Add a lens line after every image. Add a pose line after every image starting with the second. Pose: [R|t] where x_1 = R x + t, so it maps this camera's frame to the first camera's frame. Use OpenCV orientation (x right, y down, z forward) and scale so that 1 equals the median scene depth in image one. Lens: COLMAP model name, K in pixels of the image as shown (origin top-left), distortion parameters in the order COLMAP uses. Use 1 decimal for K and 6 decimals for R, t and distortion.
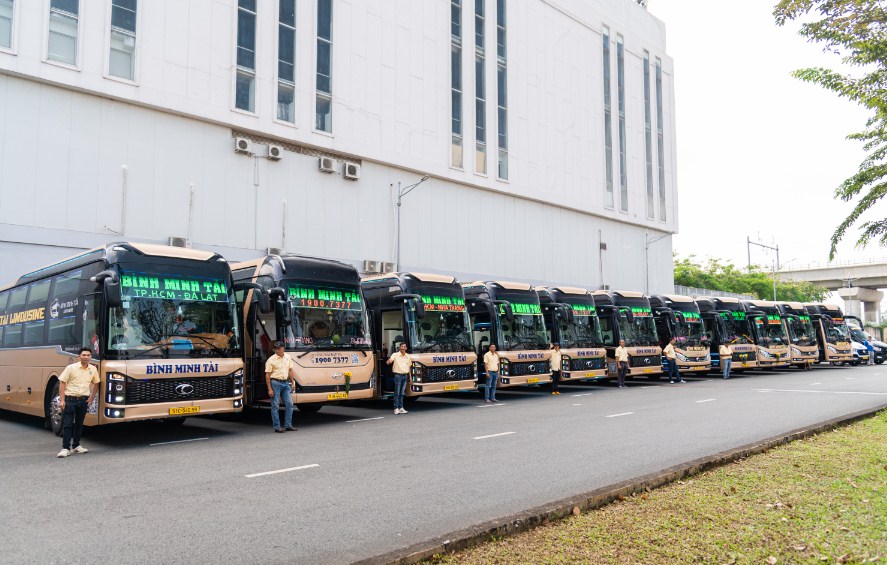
lens RADIAL K [[667.4, 0, 445.2], [0, 667.4, 292.8], [0, 0, 1]] dist [0.035887, 0.000151]
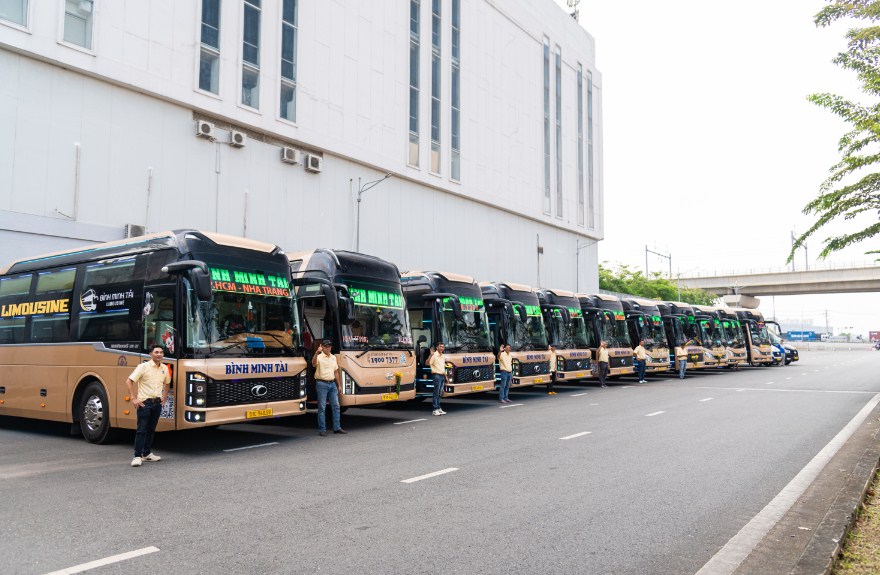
lens RADIAL K [[665.8, 0, 439.6], [0, 665.8, 297.3], [0, 0, 1]] dist [0.033654, 0.003781]
pose [[0.984018, 0.021481, 0.176769, -0.139483], [-0.022785, 0.999726, 0.005353, 0.001715], [-0.176605, -0.009295, 0.984238, 0.021263]]
